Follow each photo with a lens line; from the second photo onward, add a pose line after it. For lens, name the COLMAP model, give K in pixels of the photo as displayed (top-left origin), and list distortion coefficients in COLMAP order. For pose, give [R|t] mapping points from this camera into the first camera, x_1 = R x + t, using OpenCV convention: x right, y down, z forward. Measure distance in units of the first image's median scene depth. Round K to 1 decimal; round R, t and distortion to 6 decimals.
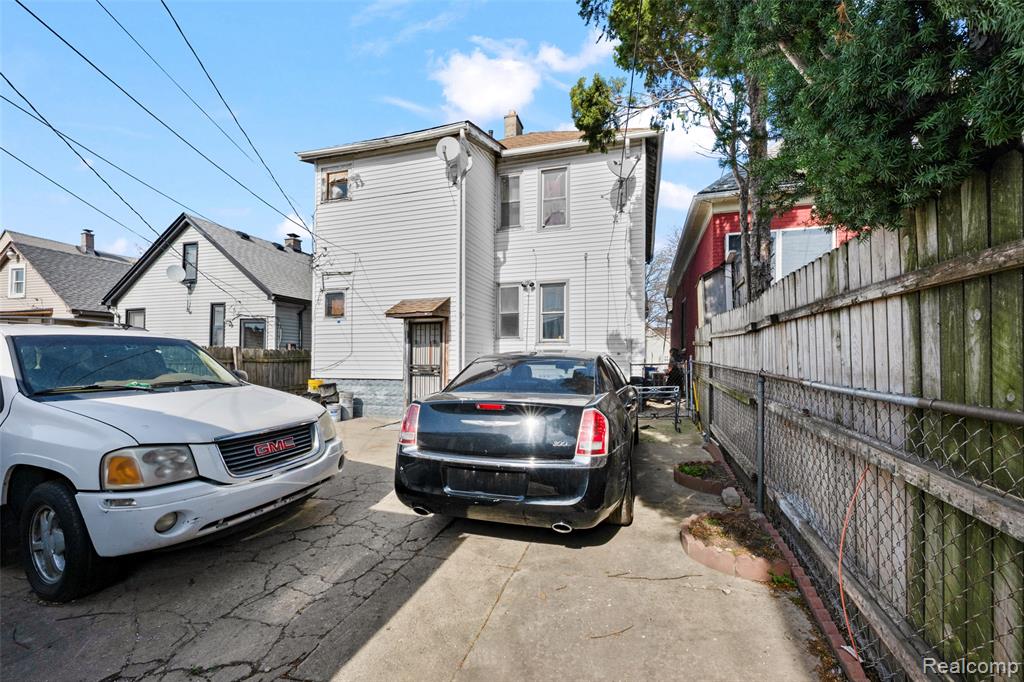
lens RADIAL K [[413.0, 0, 514.8], [0, 413.0, 361.6], [0, 0, 1]] dist [-0.000446, -0.000042]
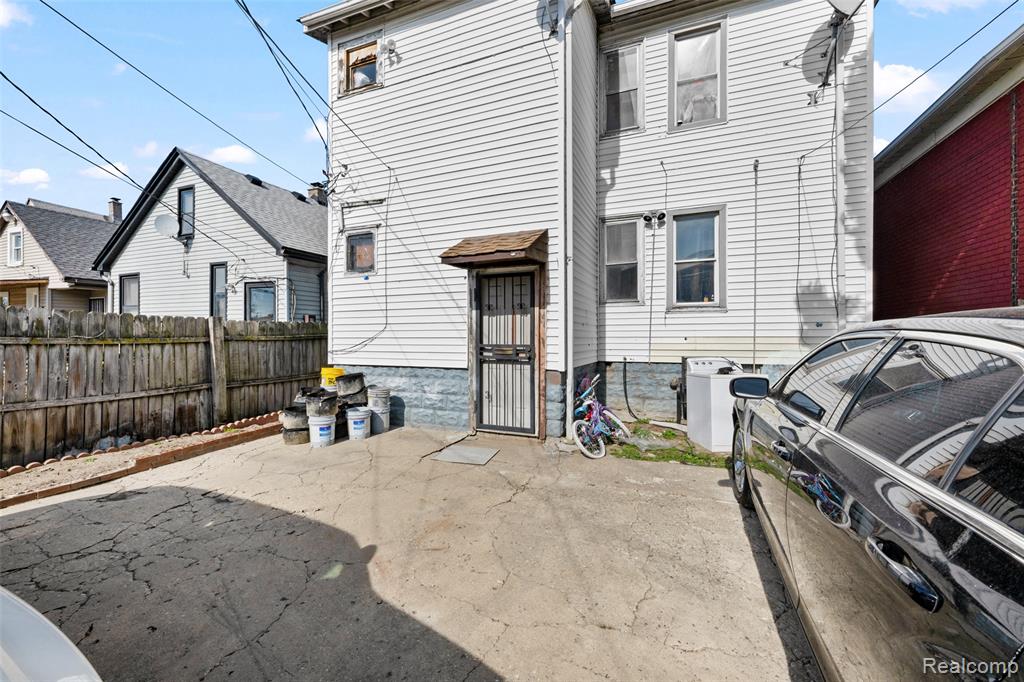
lens RADIAL K [[405.7, 0, 512.3], [0, 405.7, 350.3], [0, 0, 1]] dist [-0.001790, 0.000031]
pose [[0.996432, -0.001113, -0.084396, -0.140389], [0.004134, 0.999357, 0.035629, -0.004401], [0.084302, -0.035851, 0.995795, 0.370056]]
